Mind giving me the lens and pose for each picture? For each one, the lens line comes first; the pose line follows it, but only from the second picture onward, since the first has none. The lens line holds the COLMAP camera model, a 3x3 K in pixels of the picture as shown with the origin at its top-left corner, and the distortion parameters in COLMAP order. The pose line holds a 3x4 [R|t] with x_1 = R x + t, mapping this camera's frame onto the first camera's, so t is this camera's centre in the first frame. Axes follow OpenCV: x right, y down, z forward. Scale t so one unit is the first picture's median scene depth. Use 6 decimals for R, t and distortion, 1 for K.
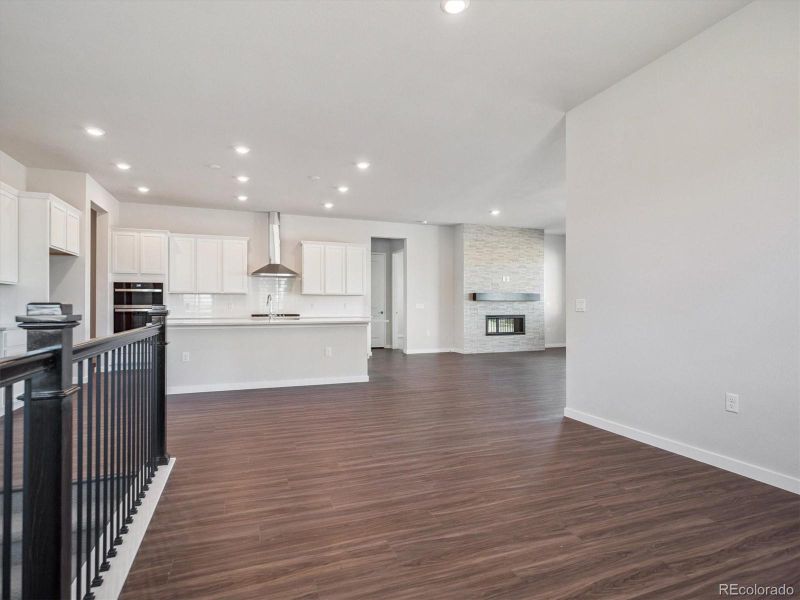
lens RADIAL K [[423.7, 0, 400.0], [0, 423.7, 300.0], [0, 0, 1]] dist [-0.000466, -0.000114]
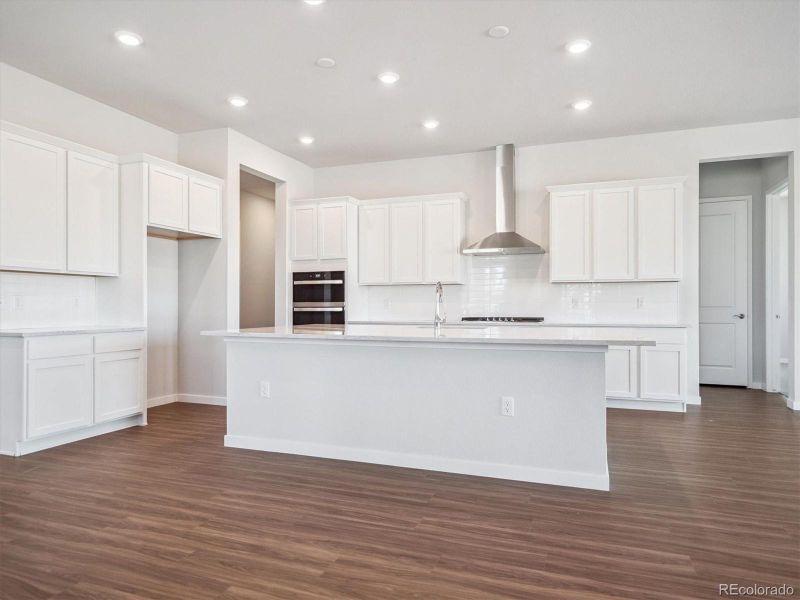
lens RADIAL K [[519.9, 0, 400.0], [0, 519.9, 300.0], [0, 0, 1]] dist [0.007607, 0.002406]
pose [[0.760183, -0.006786, -0.649673, 0.075111], [0.011153, 0.999934, 0.002606, 0.006911], [0.649613, -0.009227, 0.760209, 0.391296]]
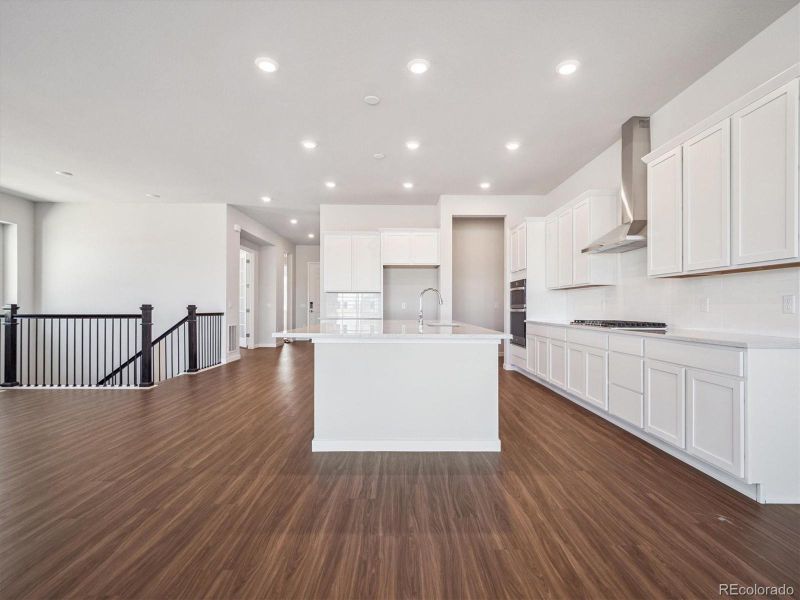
lens RADIAL K [[390.7, 0, 400.0], [0, 390.7, 300.0], [0, 0, 1]] dist [-0.001468, -0.000256]
pose [[-0.342562, -0.016022, -0.939359, 0.269962], [0.015247, 0.999628, -0.022610, 0.016699], [0.939371, -0.022067, -0.342190, 1.011599]]
